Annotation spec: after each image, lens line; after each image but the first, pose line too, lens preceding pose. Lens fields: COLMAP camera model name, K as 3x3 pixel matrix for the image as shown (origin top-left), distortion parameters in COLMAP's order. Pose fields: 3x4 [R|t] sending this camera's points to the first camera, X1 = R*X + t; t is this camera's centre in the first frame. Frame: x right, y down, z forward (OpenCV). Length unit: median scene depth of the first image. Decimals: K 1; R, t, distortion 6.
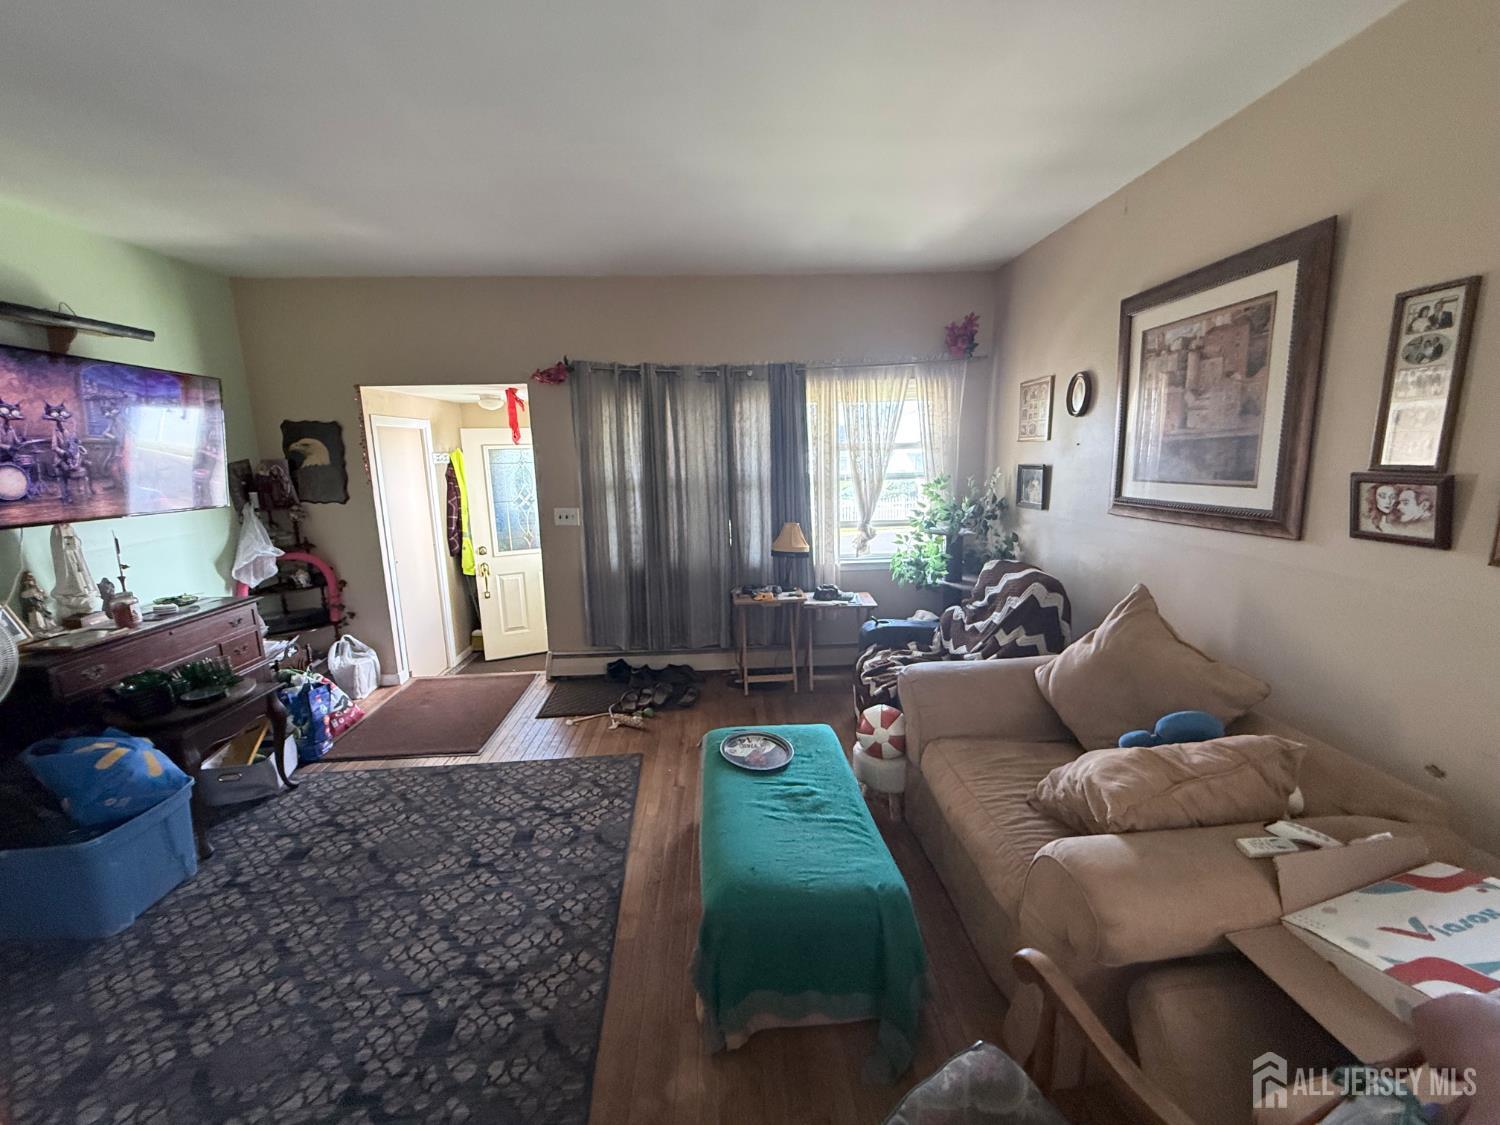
lens RADIAL K [[606.3, 0, 751.1], [0, 606.3, 559.4], [0, 0, 1]] dist [-0.002127, 0.000652]
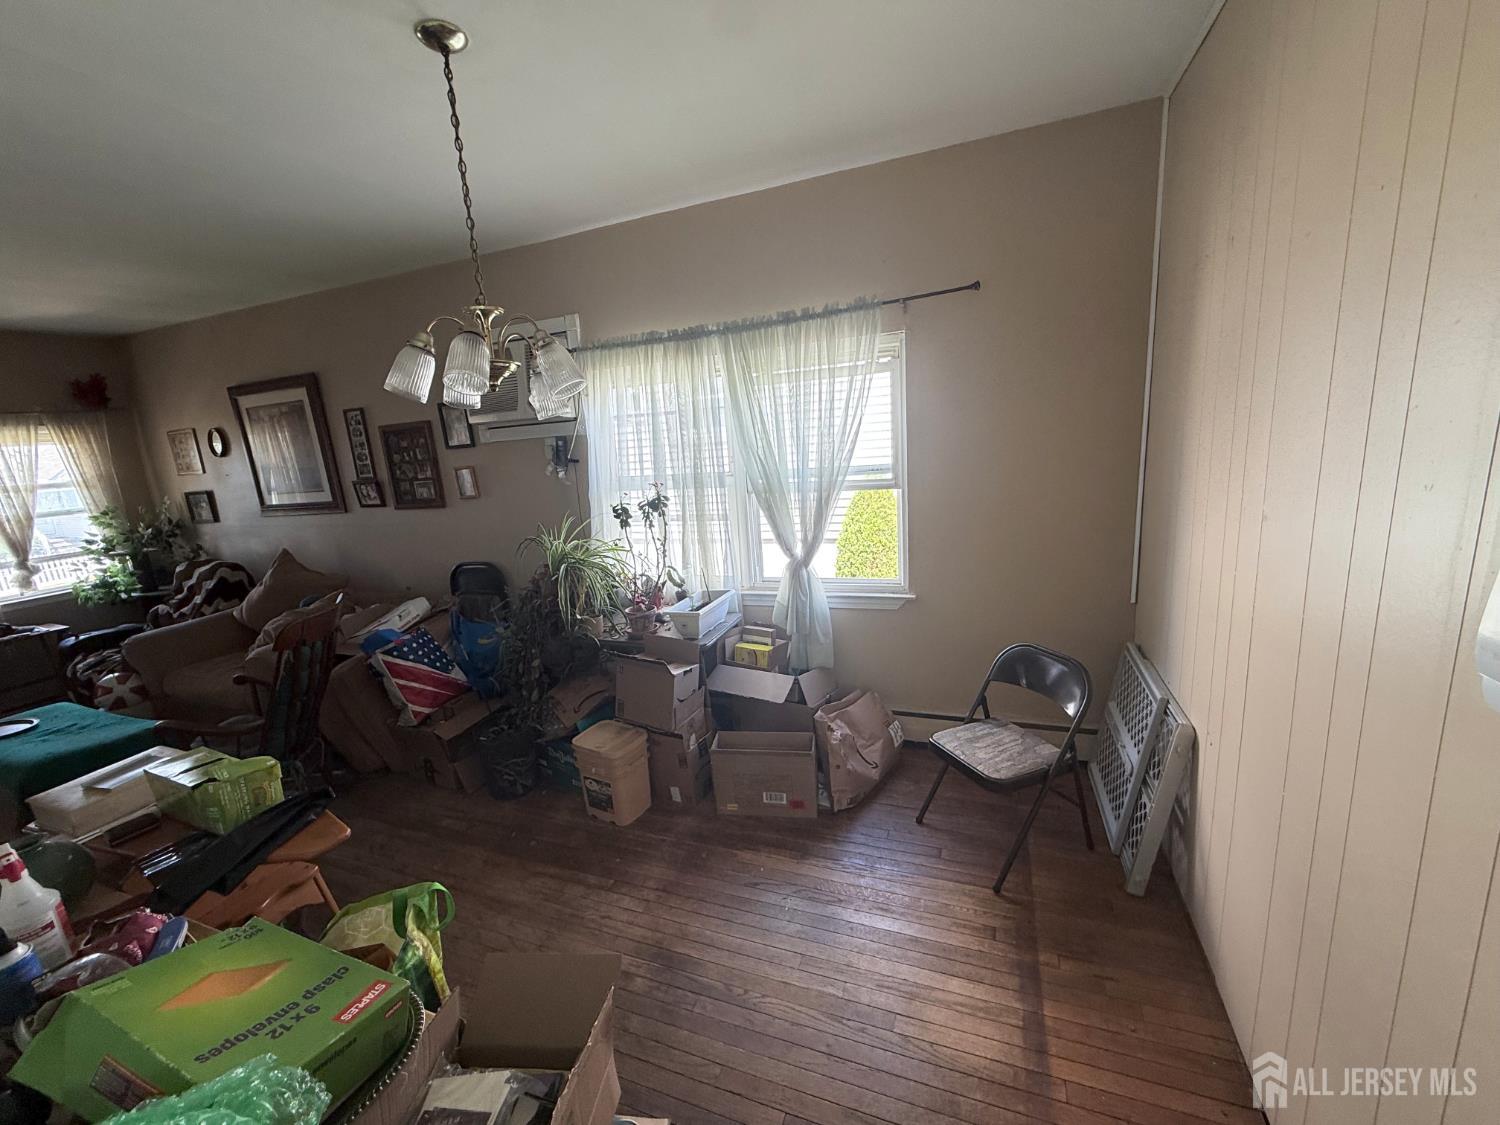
lens RADIAL K [[606.3, 0, 751.4], [0, 606.3, 562.7], [0, 0, 1]] dist [-0.002127, 0.000652]
pose [[0.408996, -0.196808, 0.891060, -0.291201], [0.220011, 0.968928, 0.113022, 0.128709], [-0.885617, 0.149818, 0.439588, -0.732352]]
